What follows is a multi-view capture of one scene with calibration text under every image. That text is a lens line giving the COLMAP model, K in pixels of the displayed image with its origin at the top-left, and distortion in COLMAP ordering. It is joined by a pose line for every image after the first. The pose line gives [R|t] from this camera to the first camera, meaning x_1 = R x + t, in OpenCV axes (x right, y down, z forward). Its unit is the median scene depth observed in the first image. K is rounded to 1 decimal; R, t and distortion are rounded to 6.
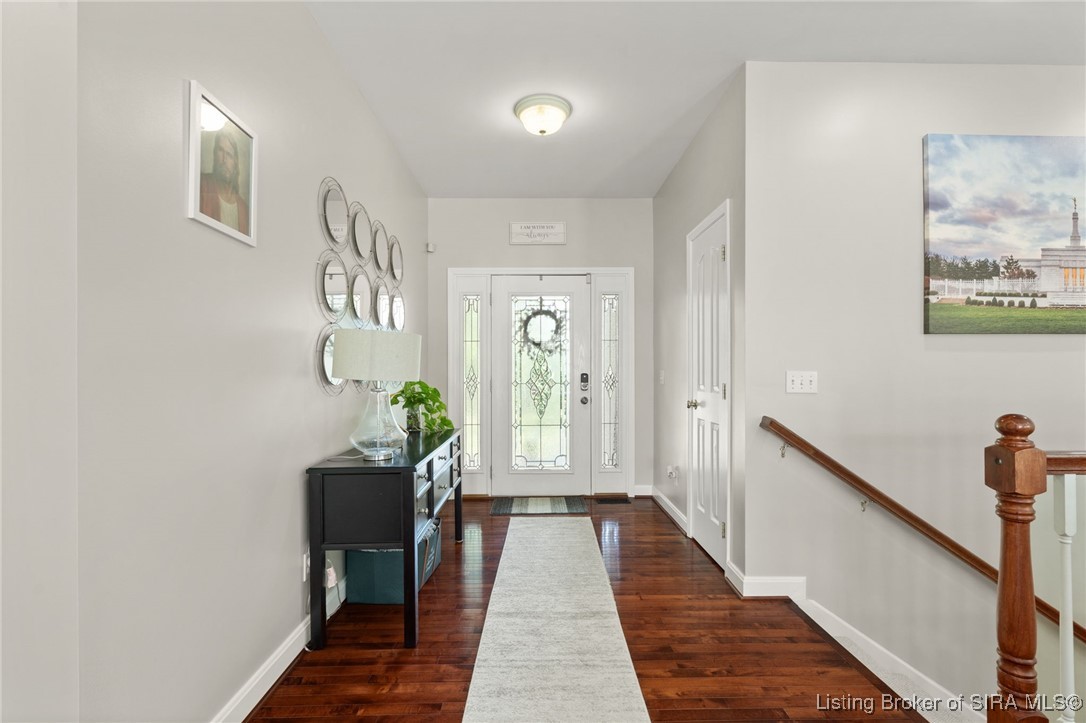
lens RADIAL K [[489.3, 0, 543.2], [0, 489.3, 365.1], [0, 0, 1]] dist [-0.003544, -0.000994]
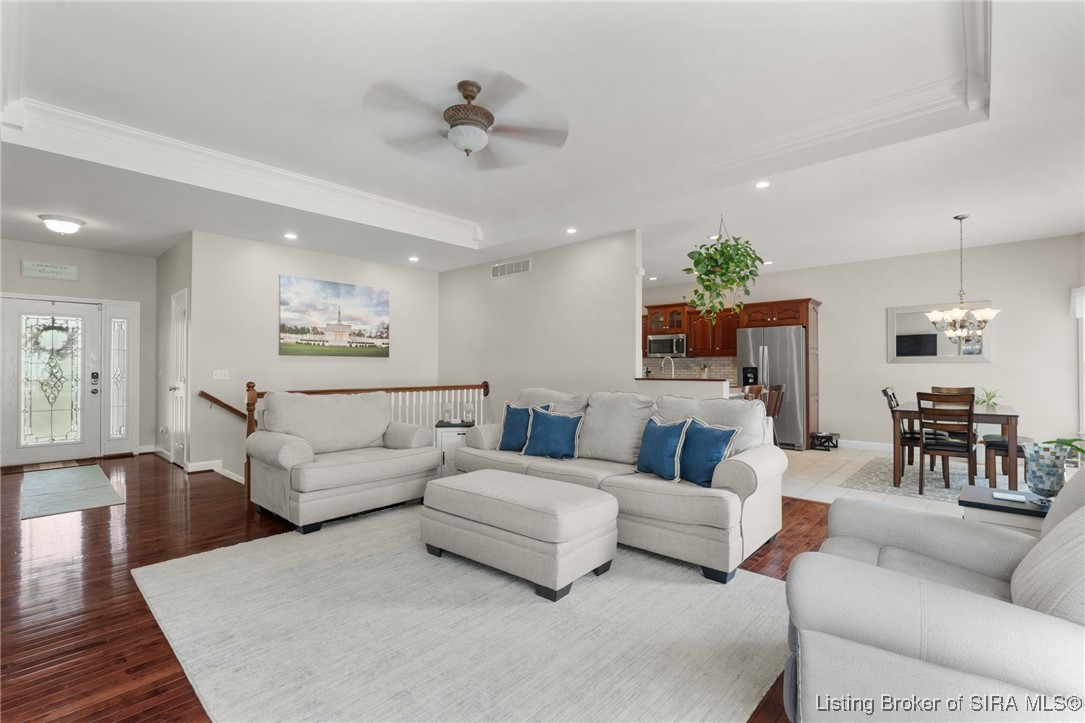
lens RADIAL K [[488.9, 0, 545.7], [0, 488.9, 362.2], [0, 0, 1]] dist [-0.003544, -0.000994]
pose [[0.683916, 0.008833, 0.729507, -0.079601], [-0.005237, 0.999960, -0.007198, -0.014573], [-0.729542, 0.001102, 0.683936, -1.383871]]
